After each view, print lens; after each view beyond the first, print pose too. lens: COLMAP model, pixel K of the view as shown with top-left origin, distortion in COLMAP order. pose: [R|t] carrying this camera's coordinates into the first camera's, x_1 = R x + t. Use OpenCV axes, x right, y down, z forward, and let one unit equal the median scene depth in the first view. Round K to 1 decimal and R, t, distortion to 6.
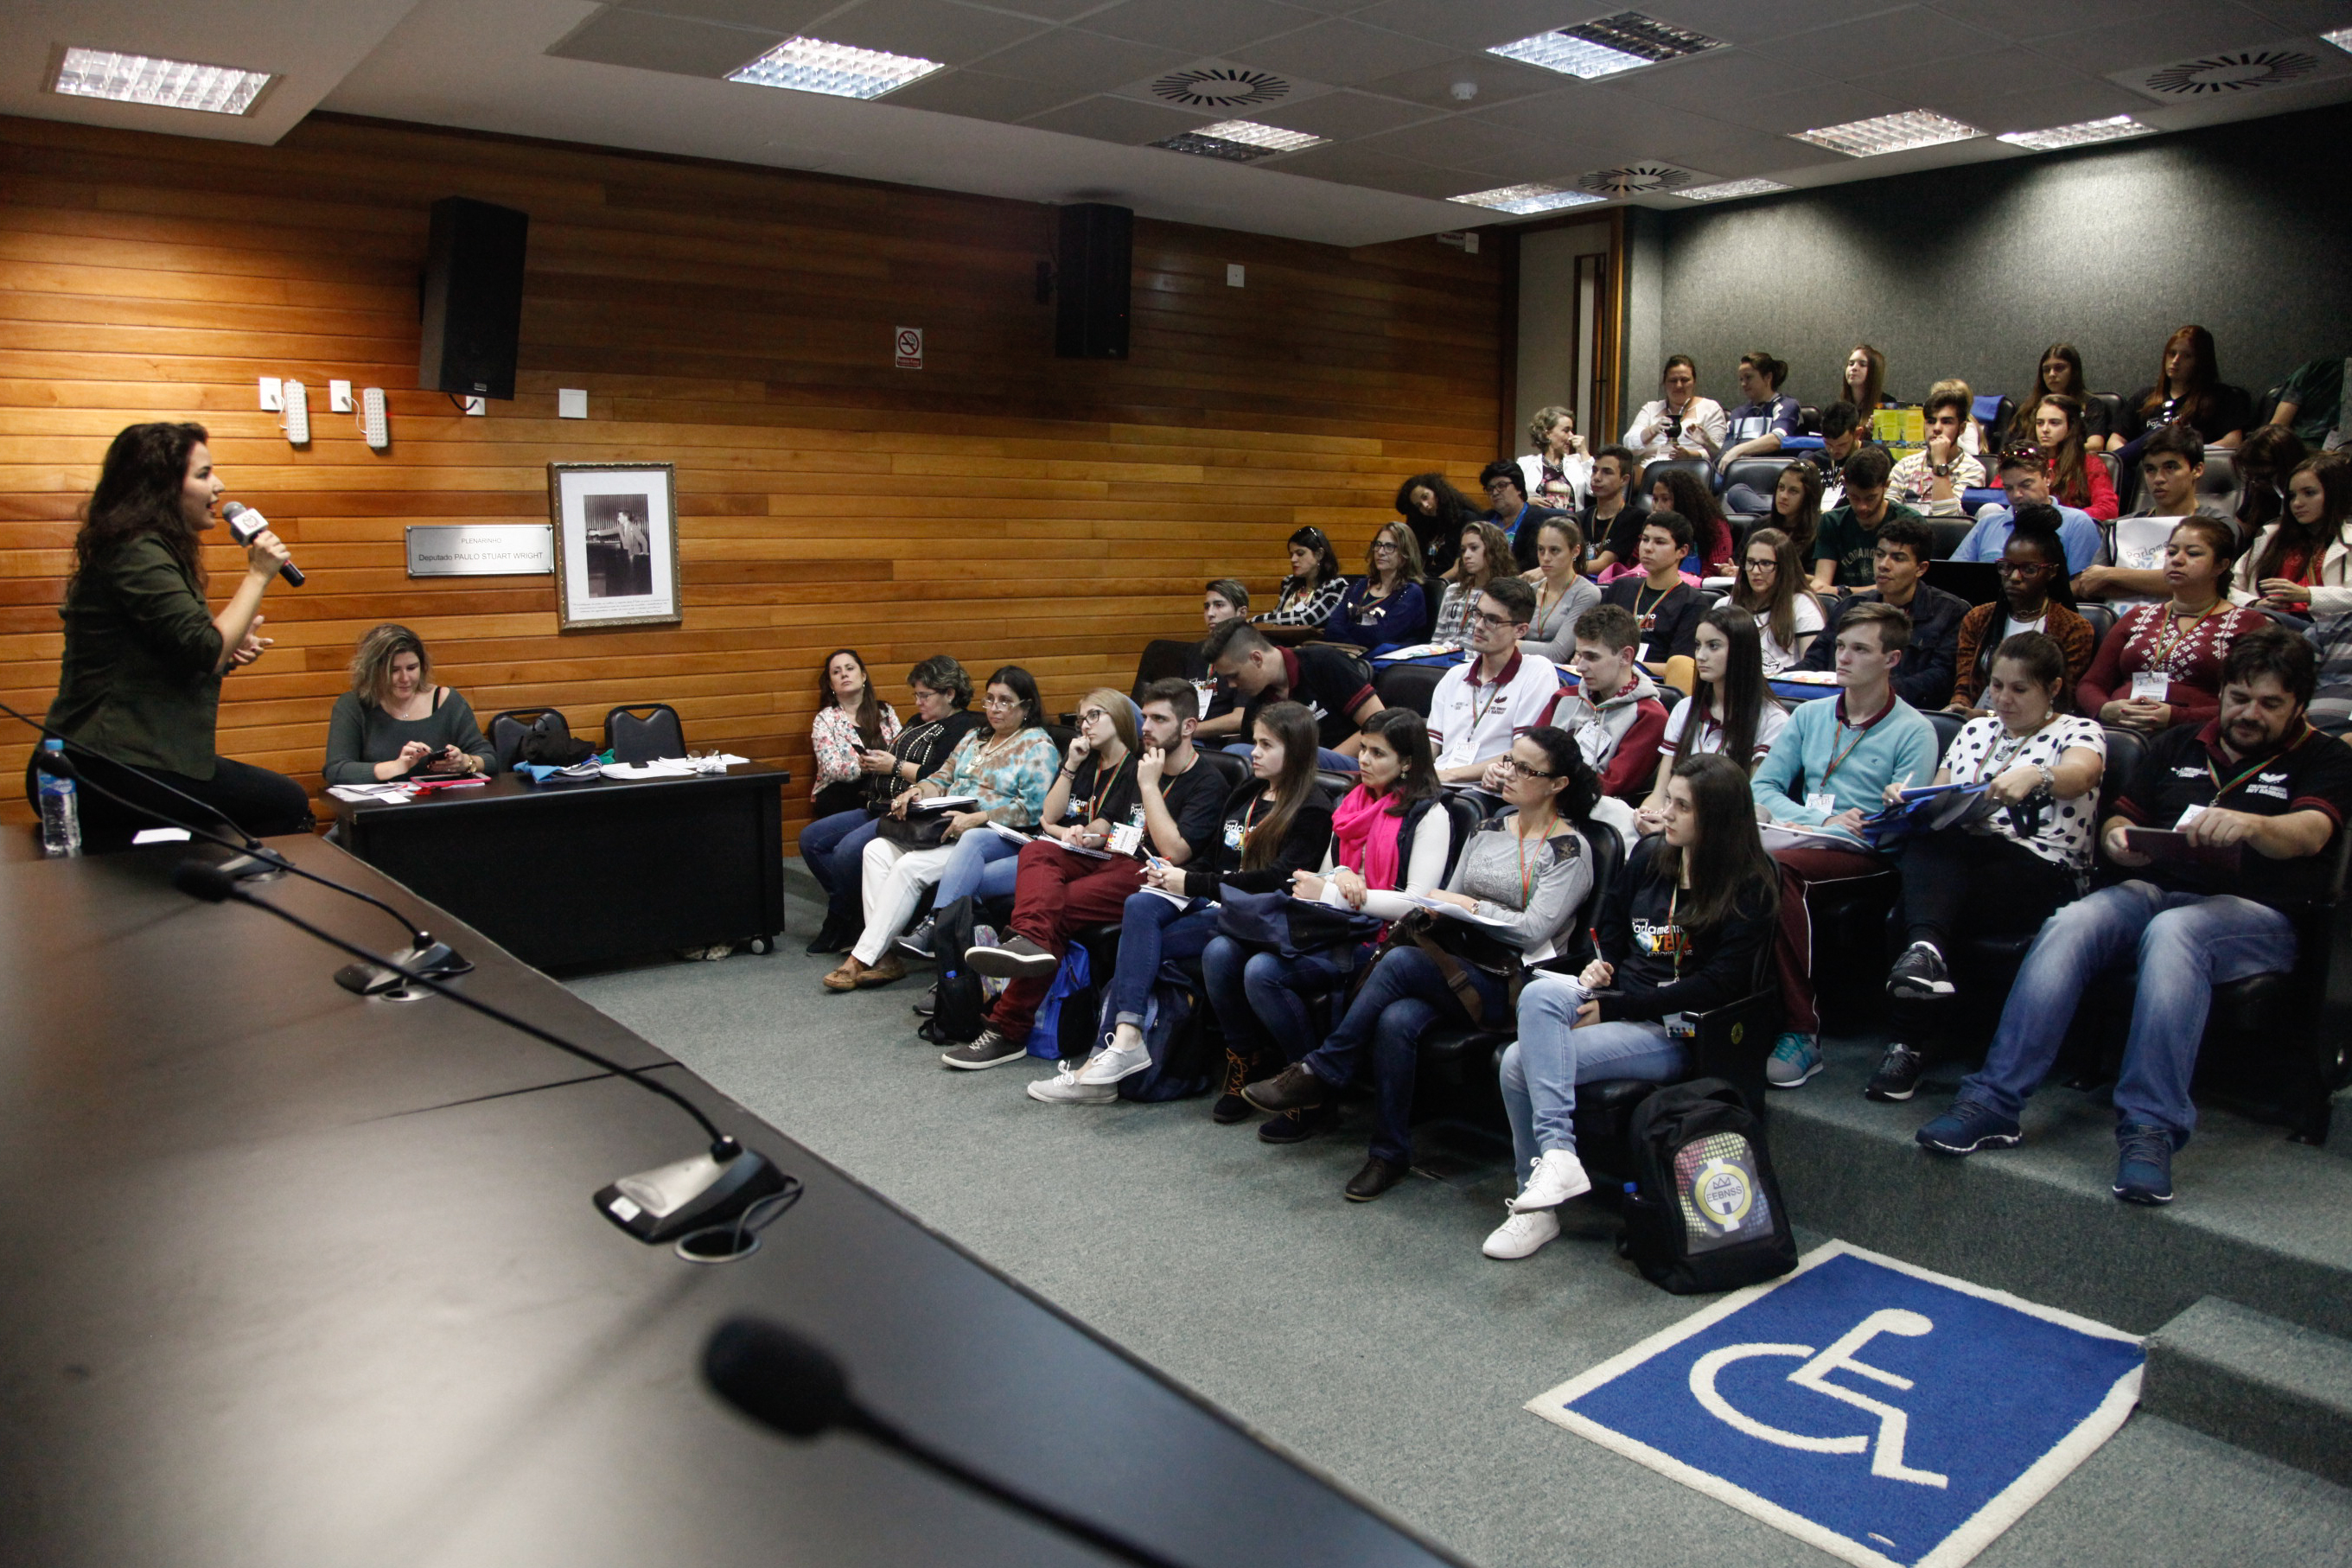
lens RADIAL K [[1699.9, 0, 1156.2], [0, 1699.9, 768.1], [0, 0, 1]] dist [-0.096960, 0.053284]
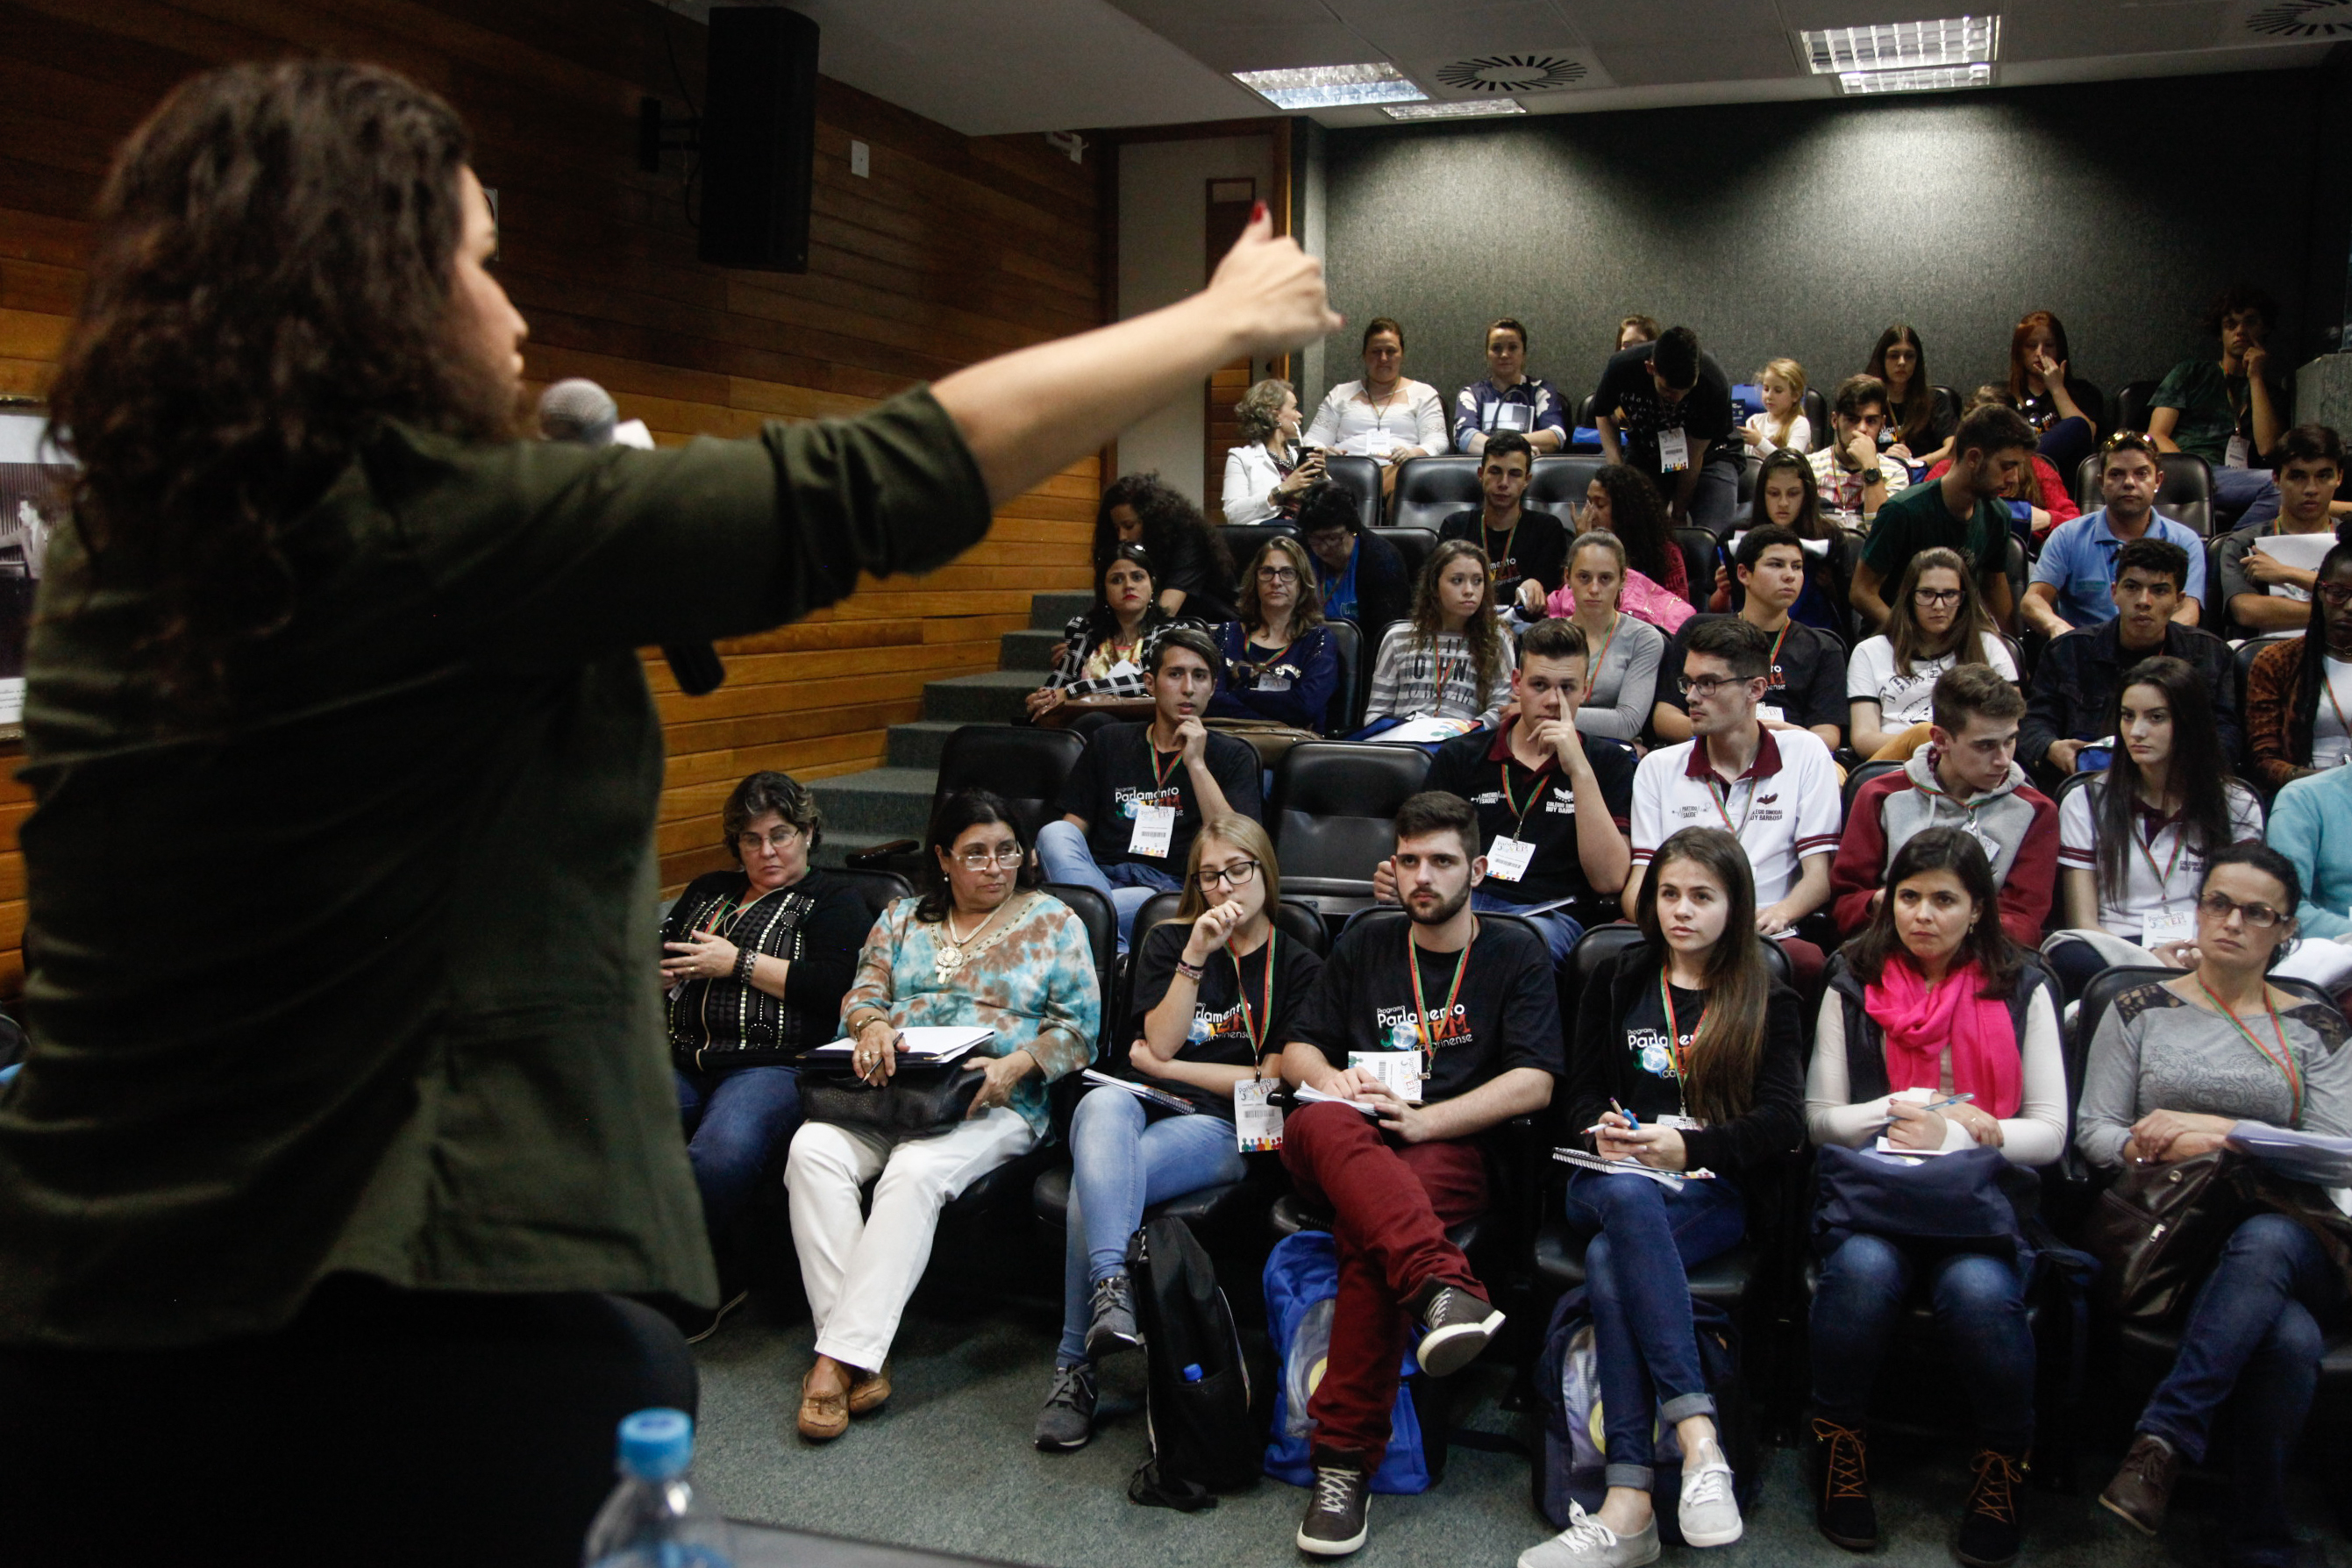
lens RADIAL K [[2093.1, 0, 1215.9], [0, 2093.1, 735.7], [0, 0, 1]] dist [-0.017781, -0.004915]
pose [[0.849439, -0.042241, 0.525993, -0.327708], [0.068162, 0.997223, -0.029991, -0.042674], [-0.523265, 0.061328, 0.849960, 0.305143]]
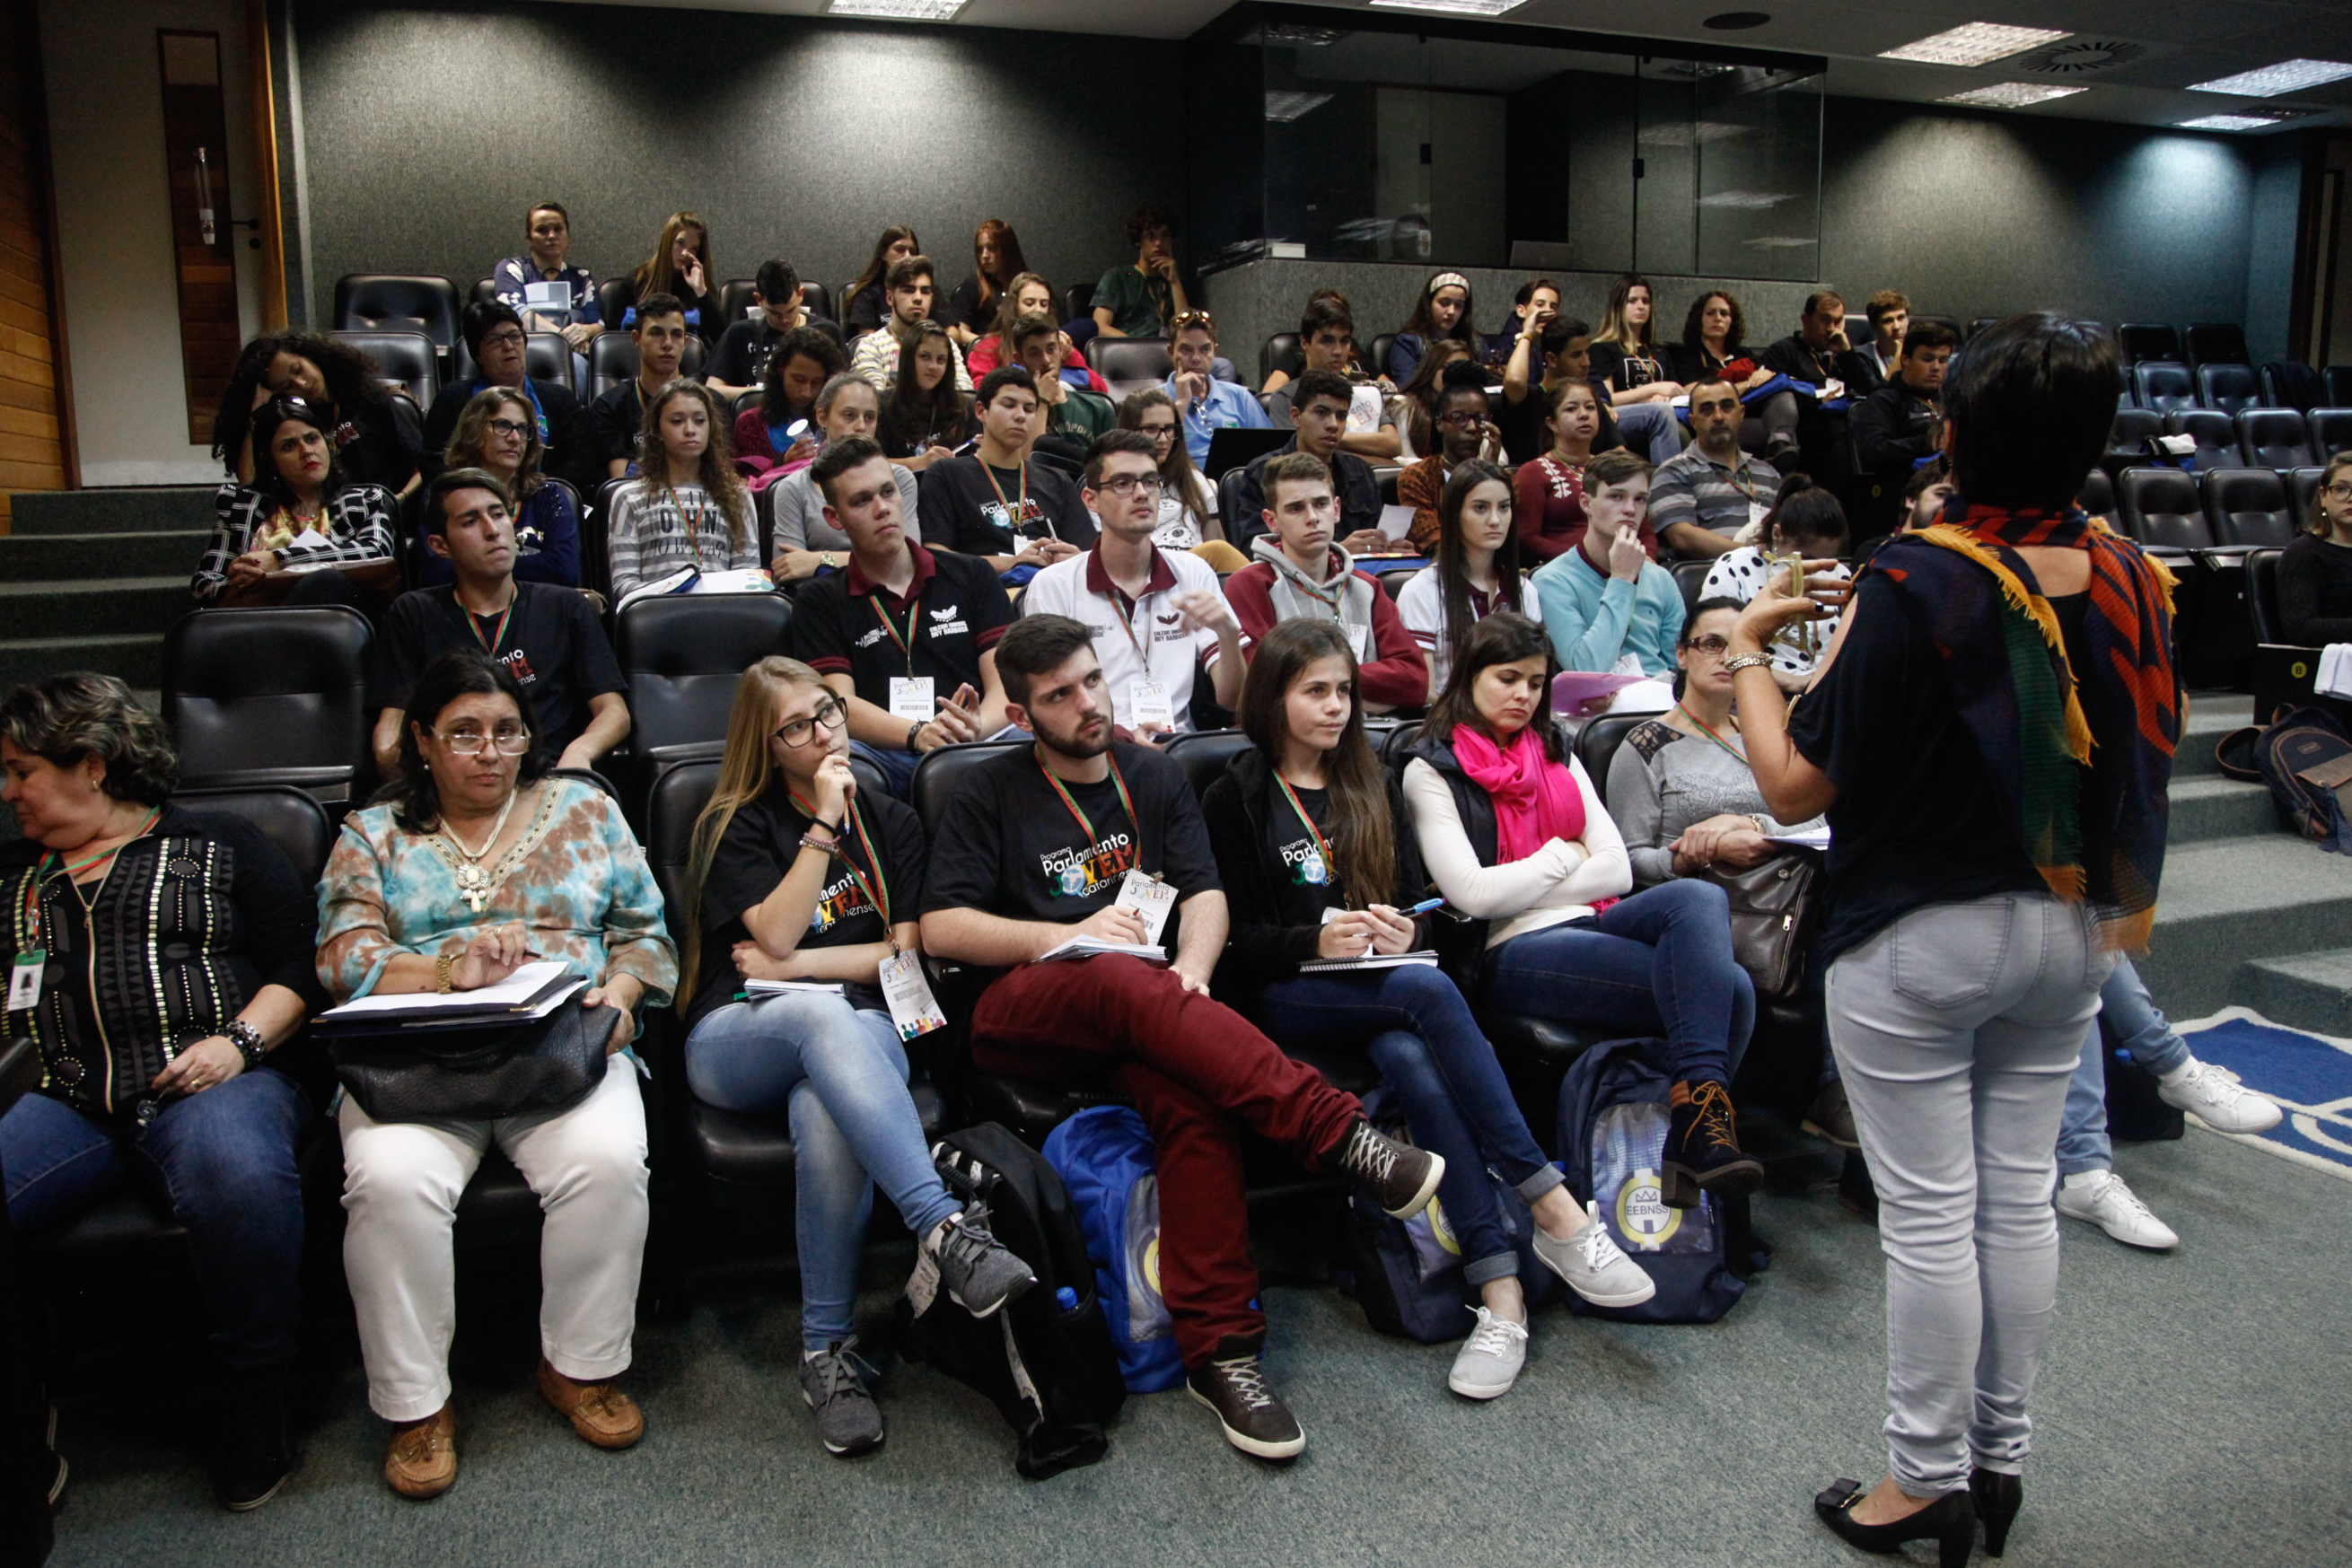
lens RADIAL K [[1699.7, 0, 1156.2], [0, 1699.7, 768.1], [0, 0, 1]] dist [-0.096960, 0.053284]
pose [[0.344487, -0.163965, 0.924362, -0.355406], [0.147133, 0.981891, 0.119337, -0.046347], [-0.927190, 0.094894, 0.362373, 0.566187]]
